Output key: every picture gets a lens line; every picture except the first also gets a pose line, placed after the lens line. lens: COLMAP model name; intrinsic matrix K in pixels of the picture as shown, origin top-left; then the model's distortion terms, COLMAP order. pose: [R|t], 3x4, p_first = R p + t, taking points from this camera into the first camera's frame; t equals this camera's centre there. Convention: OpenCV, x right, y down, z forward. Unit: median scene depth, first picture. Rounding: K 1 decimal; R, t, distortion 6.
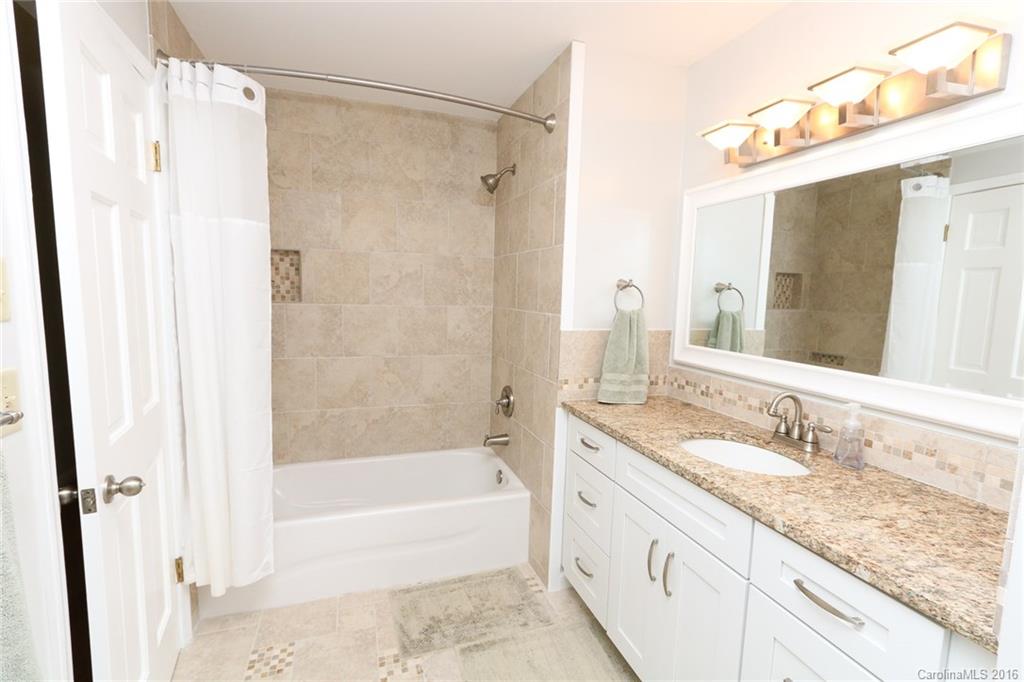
lens RADIAL K [[468.5, 0, 510.5], [0, 468.5, 339.7], [0, 0, 1]] dist [-0.015379, -0.000473]
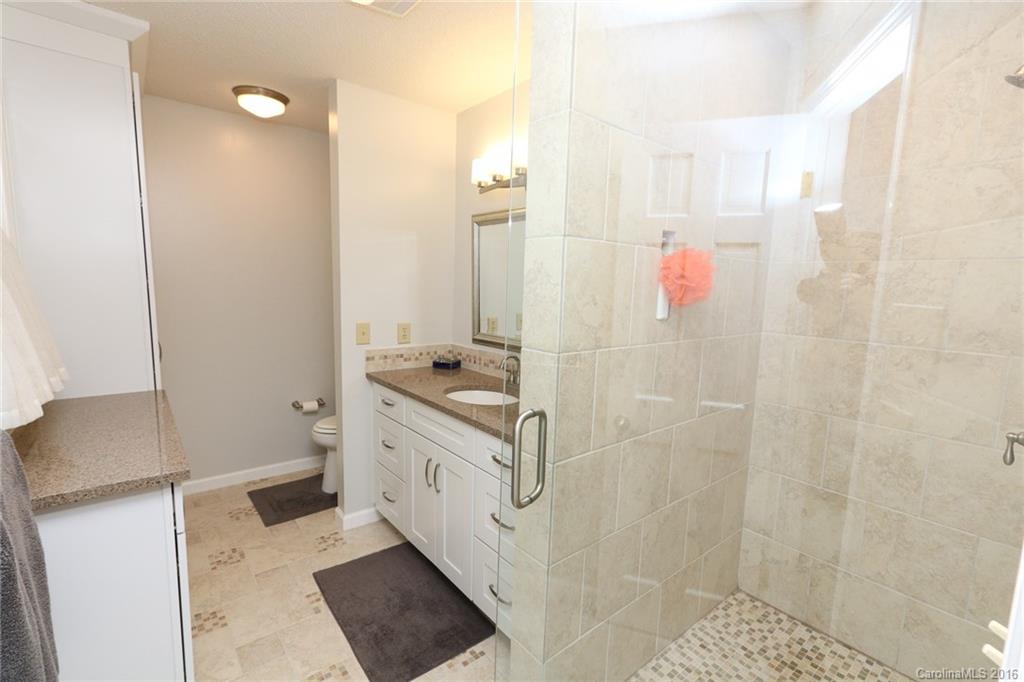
lens RADIAL K [[468.5, 0, 517.0], [0, 468.5, 345.2], [0, 0, 1]] dist [-0.015379, -0.000473]
pose [[0.937280, -0.039553, 0.346325, 0.067869], [0.028290, 0.998895, 0.037519, 0.023775], [-0.347426, -0.025368, 0.937364, -0.449626]]
